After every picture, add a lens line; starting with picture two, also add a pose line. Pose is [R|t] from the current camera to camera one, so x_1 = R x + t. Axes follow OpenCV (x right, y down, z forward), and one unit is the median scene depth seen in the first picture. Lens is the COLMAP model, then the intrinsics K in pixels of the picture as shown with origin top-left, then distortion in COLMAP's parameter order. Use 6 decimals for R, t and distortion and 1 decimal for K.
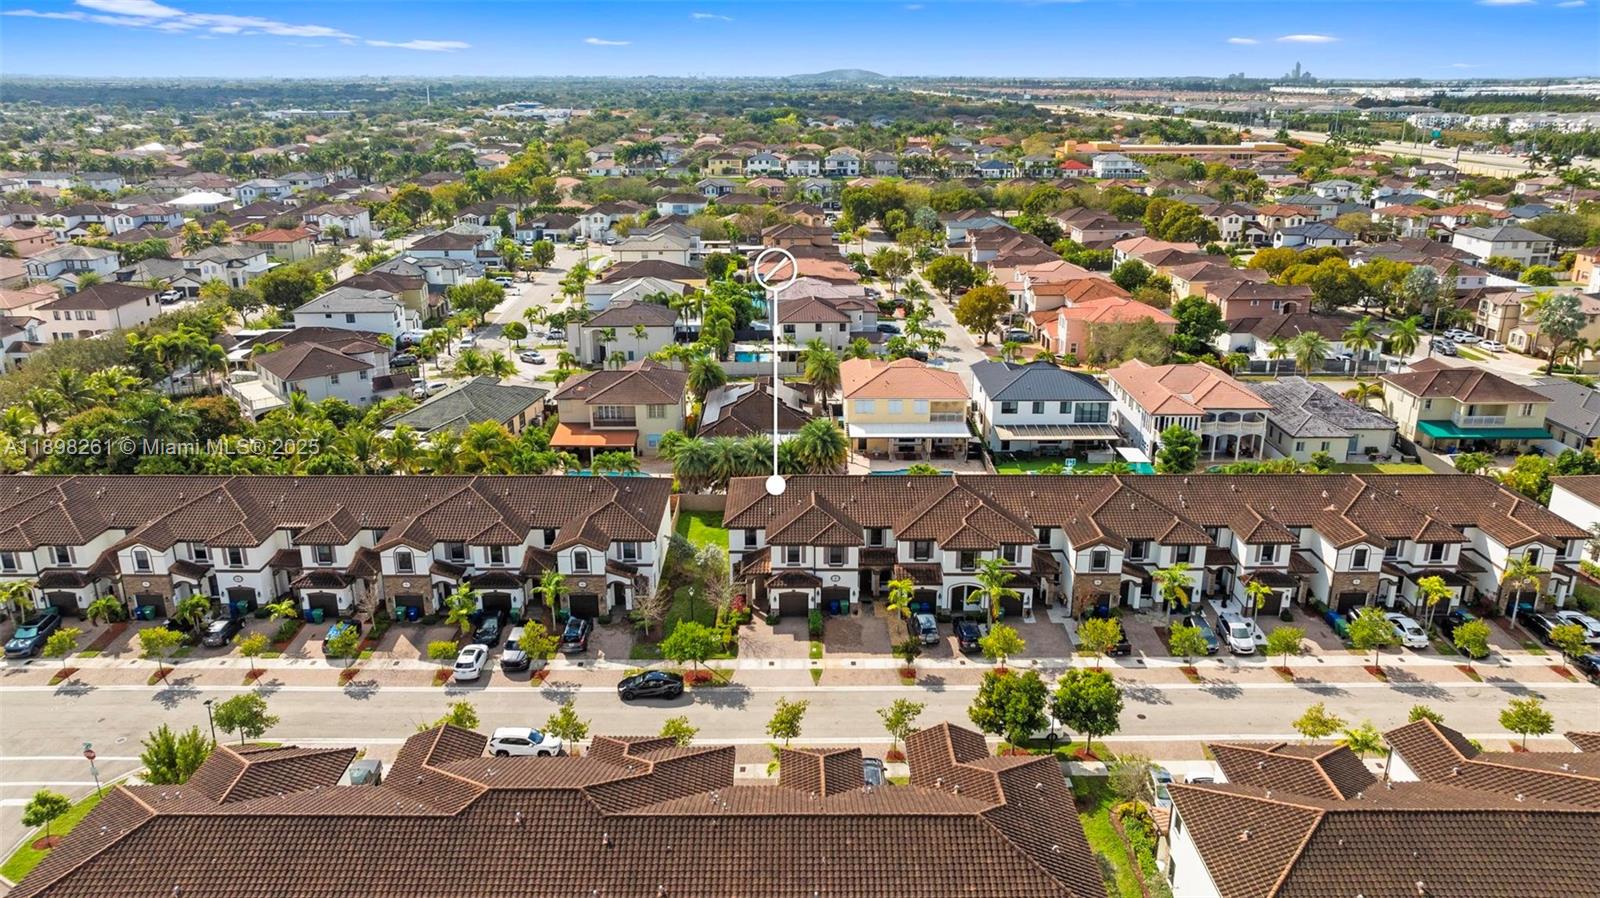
lens RADIAL K [[1127.8, 0, 800.0], [0, 1127.8, 449.0], [0, 0, 1]] dist [-0.013055, -0.000197]
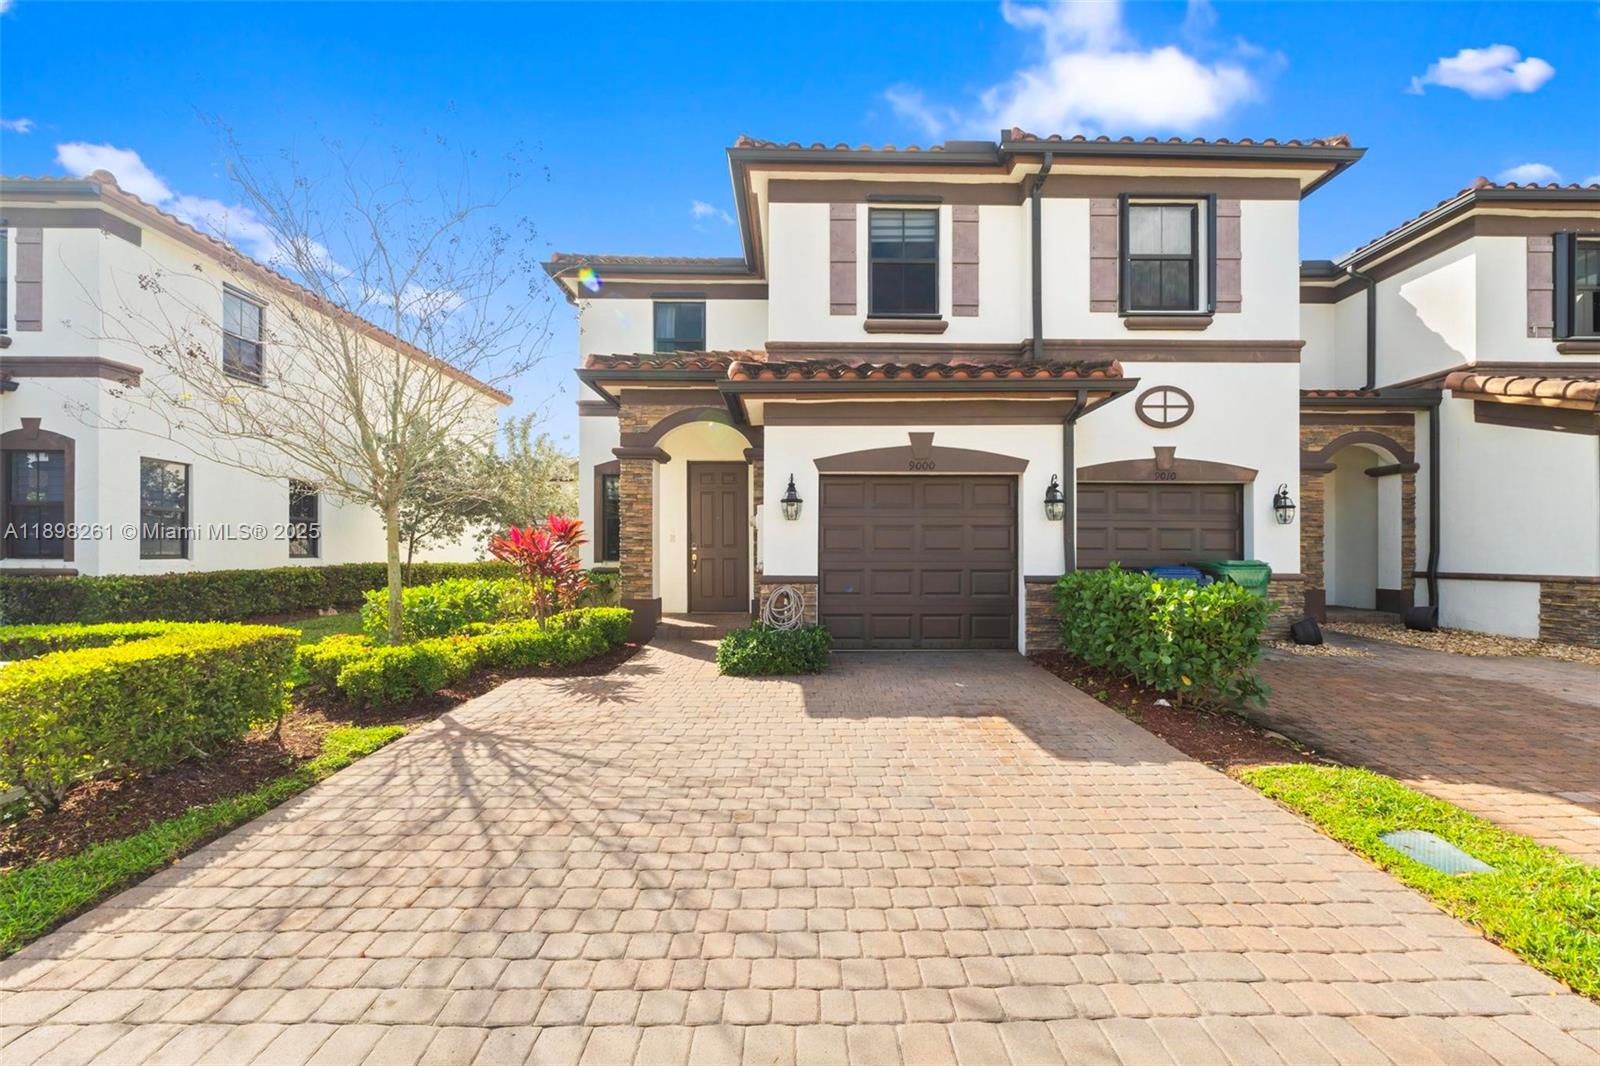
lens RADIAL K [[686.3, 0, 804.4], [0, 686.3, 560.9], [0, 0, 1]] dist [-0.007125, 0.000058]
pose [[0.999880, 0.004365, 0.014852, -0.021845], [0.000401, 0.951792, -0.306743, 0.166774], [-0.015475, 0.306712, 0.951677, 0.917841]]
